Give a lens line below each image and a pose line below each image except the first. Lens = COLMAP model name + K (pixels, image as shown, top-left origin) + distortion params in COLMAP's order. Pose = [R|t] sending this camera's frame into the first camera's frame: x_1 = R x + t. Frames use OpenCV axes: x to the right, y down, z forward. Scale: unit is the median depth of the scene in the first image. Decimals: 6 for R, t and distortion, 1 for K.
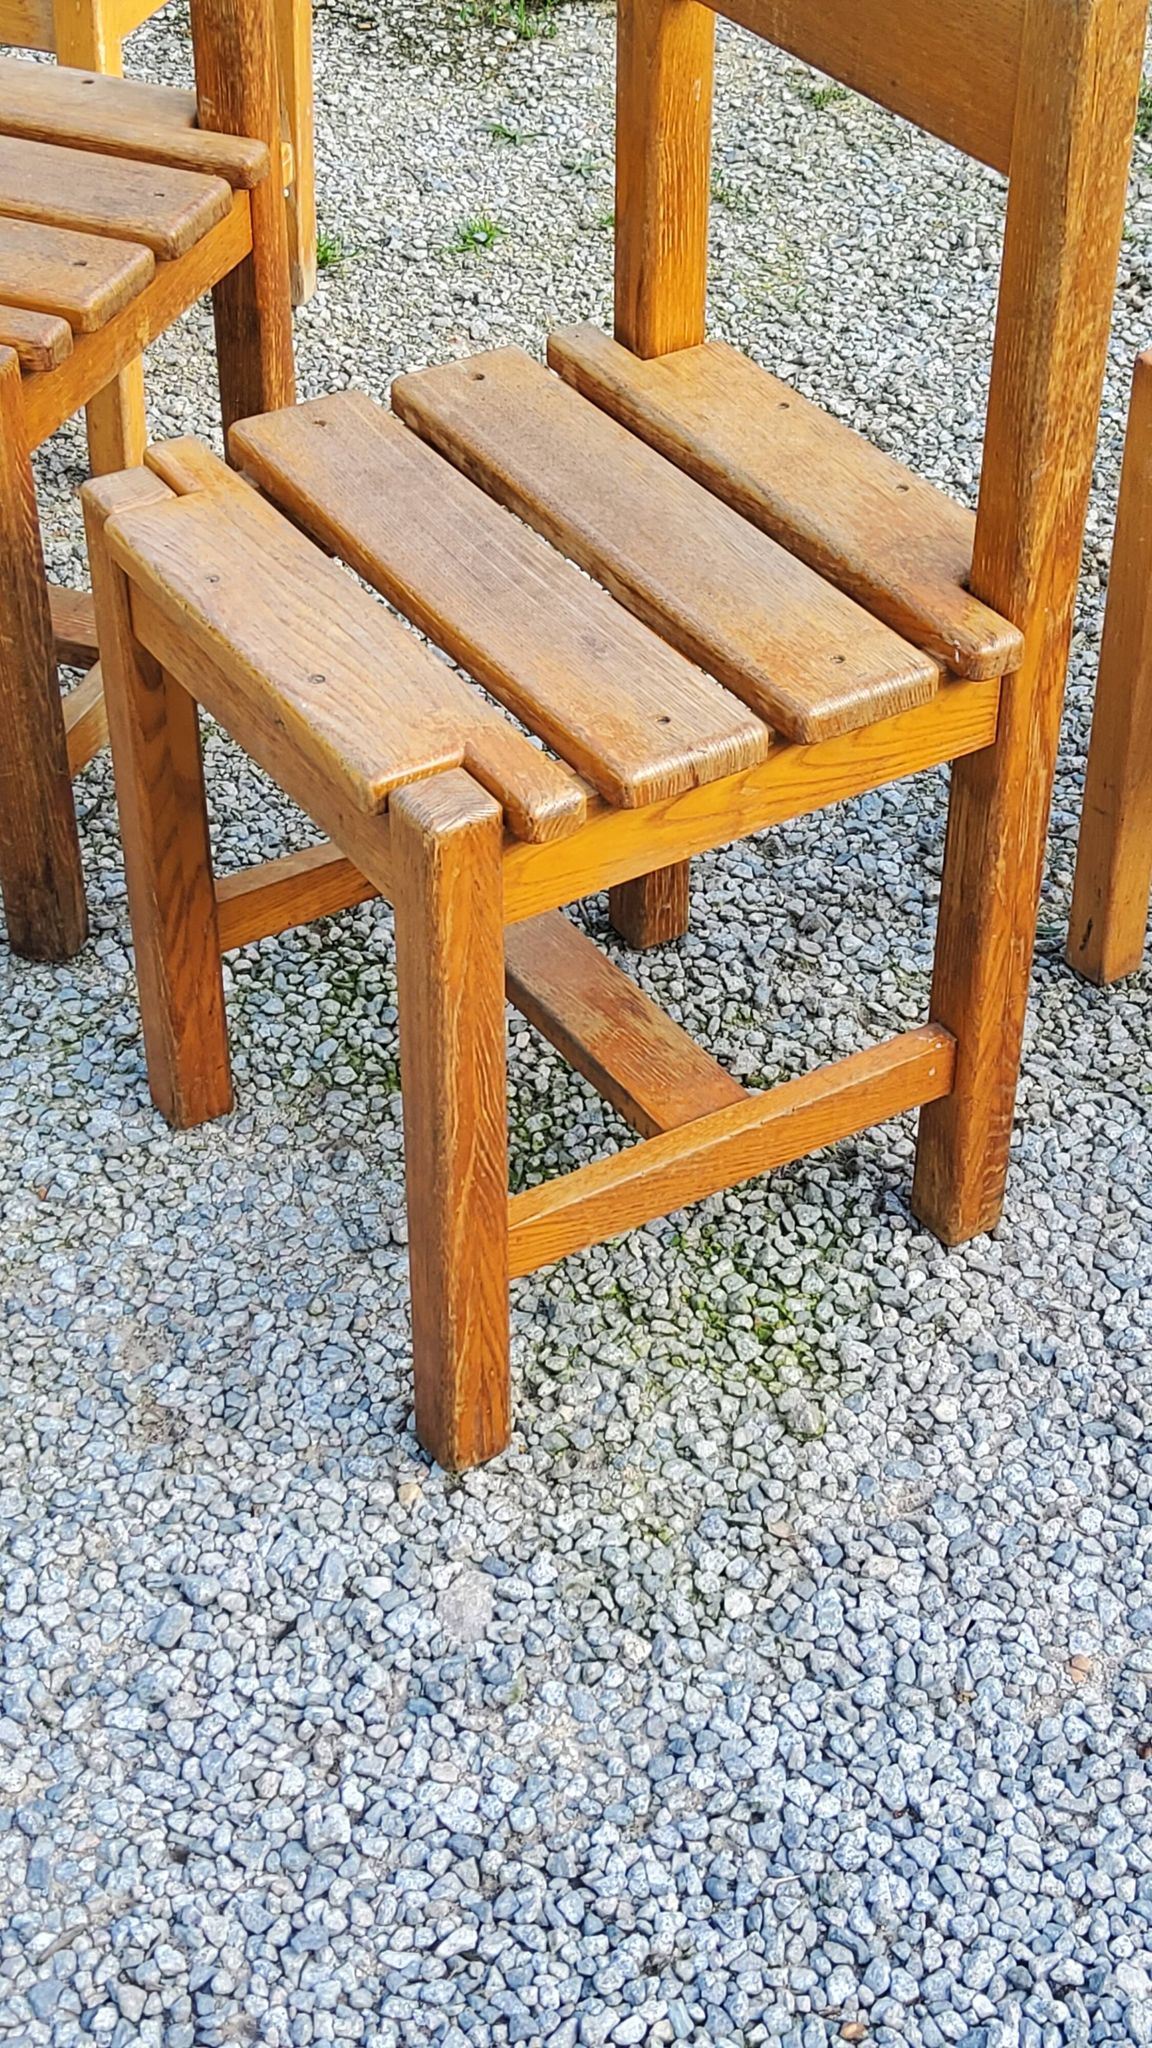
lens RADIAL K [[3048.6, 0, 594.2], [0, 3048.6, 1001.8], [0, 0, 1]] dist [0.114636, 0.000000]
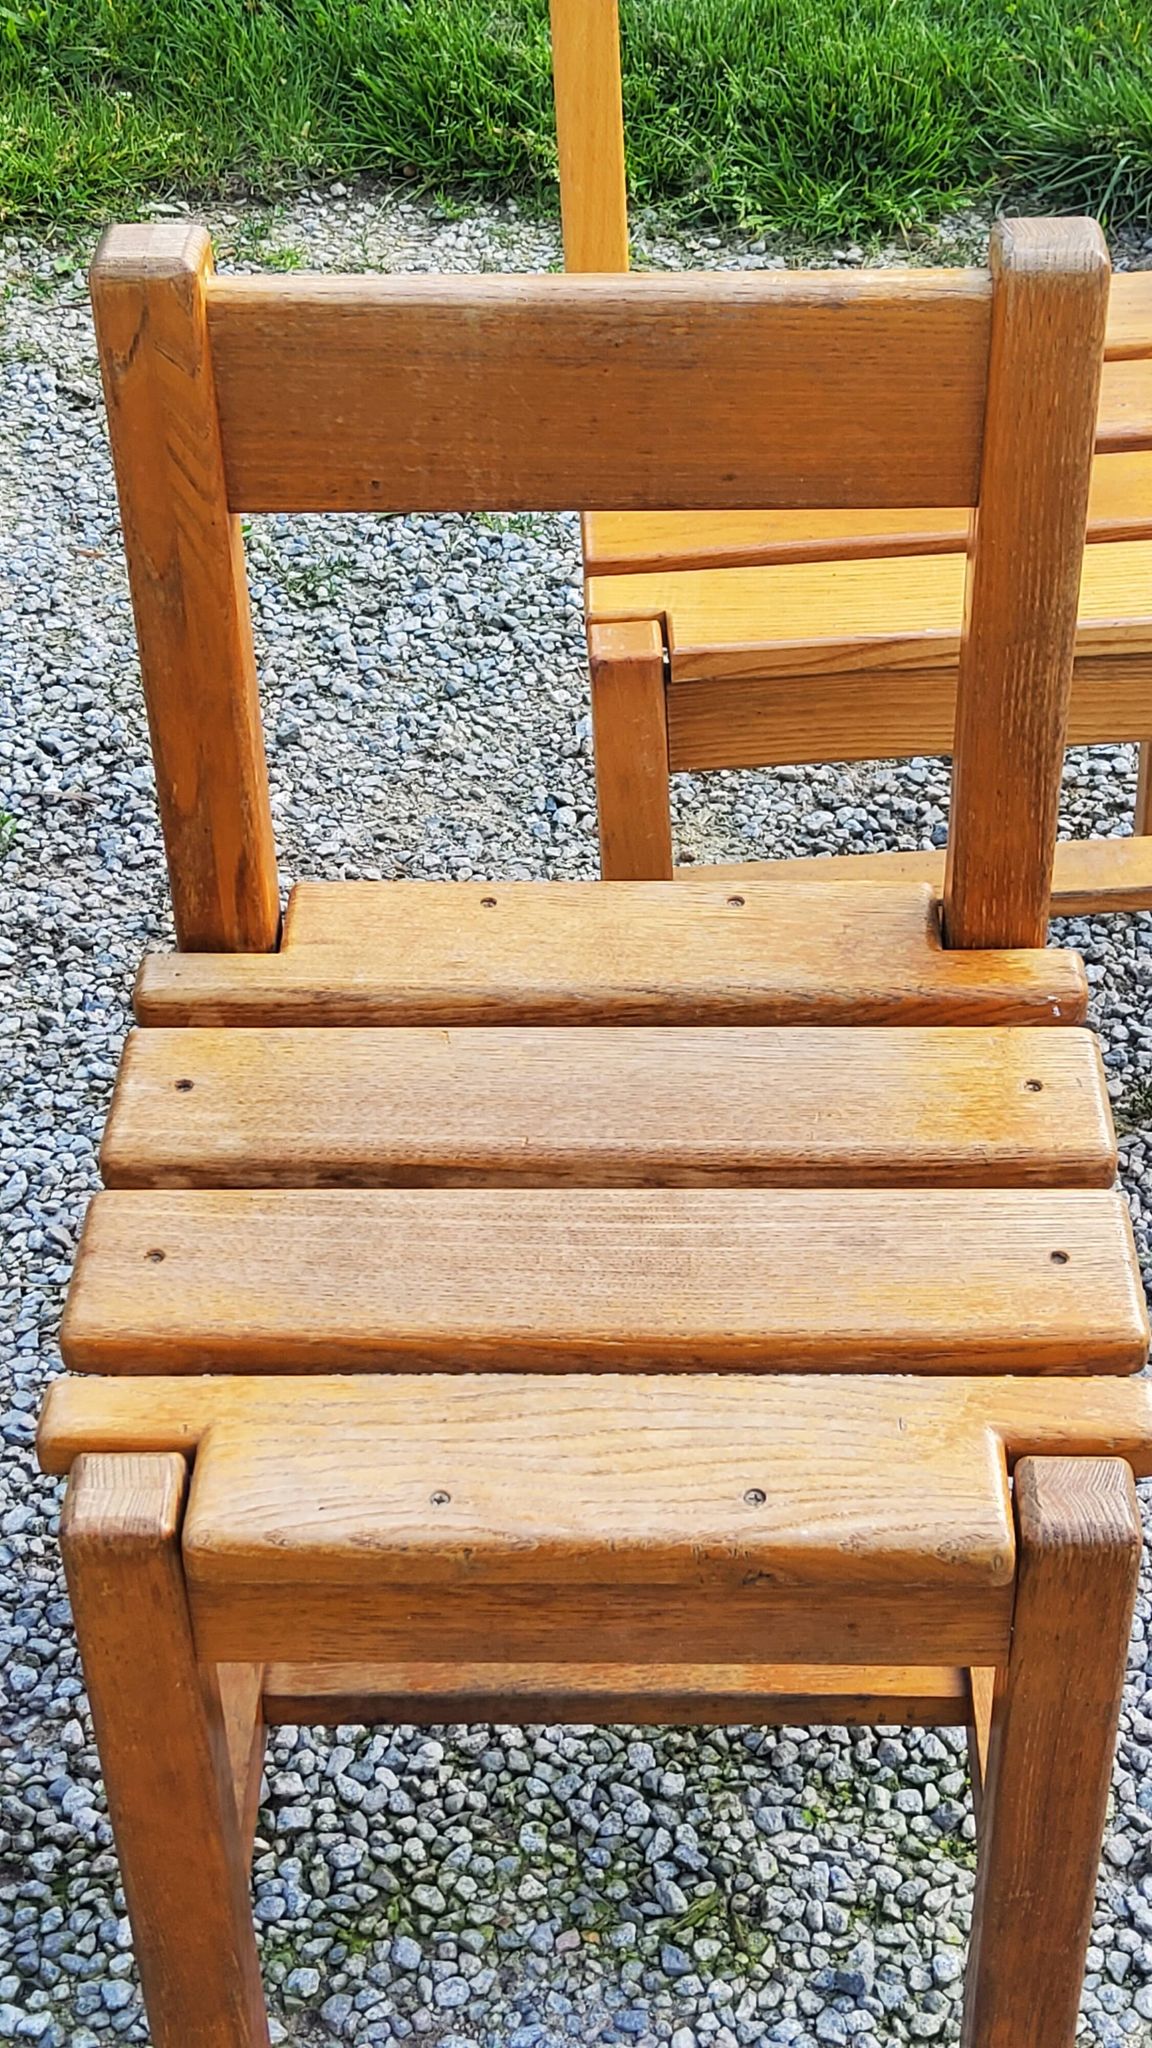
lens RADIAL K [[3048.6, 0, 580.0], [0, 3048.6, 1018.8], [0, 0, 1]] dist [0.114636, 0.000000]
pose [[0.549178, -0.531674, 0.644768, -0.402507], [0.535164, 0.816319, 0.217310, -0.292114], [-0.641874, 0.225715, 0.732837, 0.361292]]
